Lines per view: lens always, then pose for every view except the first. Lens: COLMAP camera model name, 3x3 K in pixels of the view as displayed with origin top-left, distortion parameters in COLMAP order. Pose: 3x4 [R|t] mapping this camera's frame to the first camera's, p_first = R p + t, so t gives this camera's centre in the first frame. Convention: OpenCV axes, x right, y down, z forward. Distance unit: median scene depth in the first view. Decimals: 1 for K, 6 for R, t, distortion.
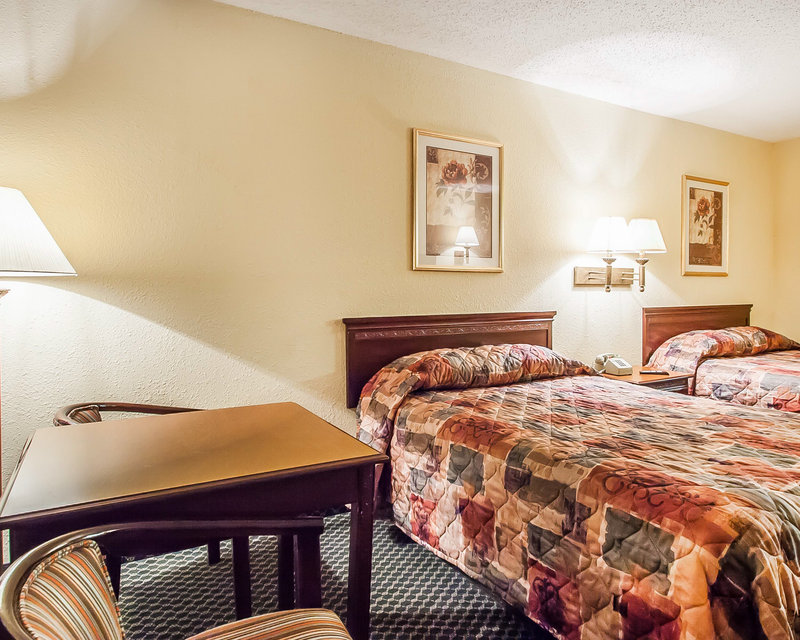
lens RADIAL K [[533.0, 0, 401.2], [0, 533.0, 316.8], [0, 0, 1]] dist [-0.004423, -0.001202]
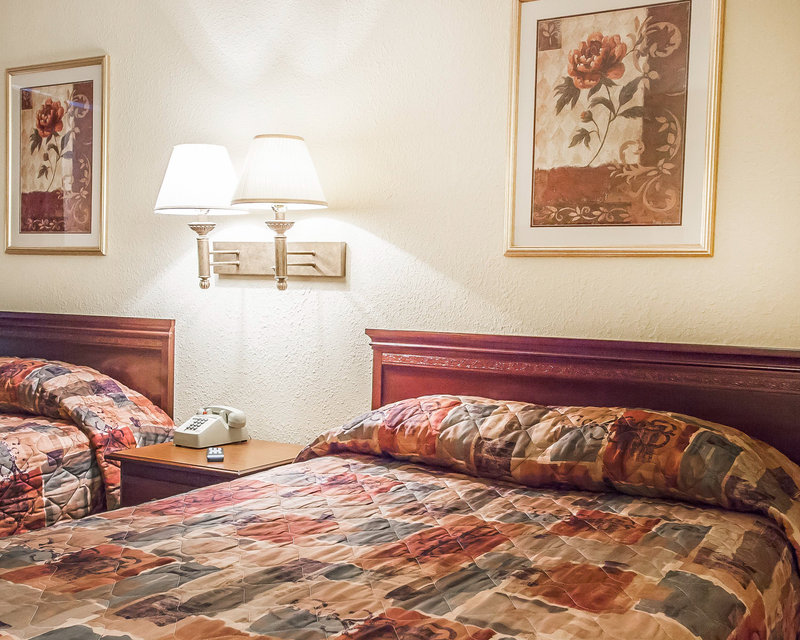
lens RADIAL K [[894.6, 0, 400.0], [0, 894.6, 320.0], [0, 0, 1]] dist [0.029744, 0.057595]
pose [[0.520796, 0.043798, -0.852557, 1.442442], [-0.065446, 0.997792, 0.011281, -0.044331], [0.851169, 0.049921, 0.522512, 0.815770]]
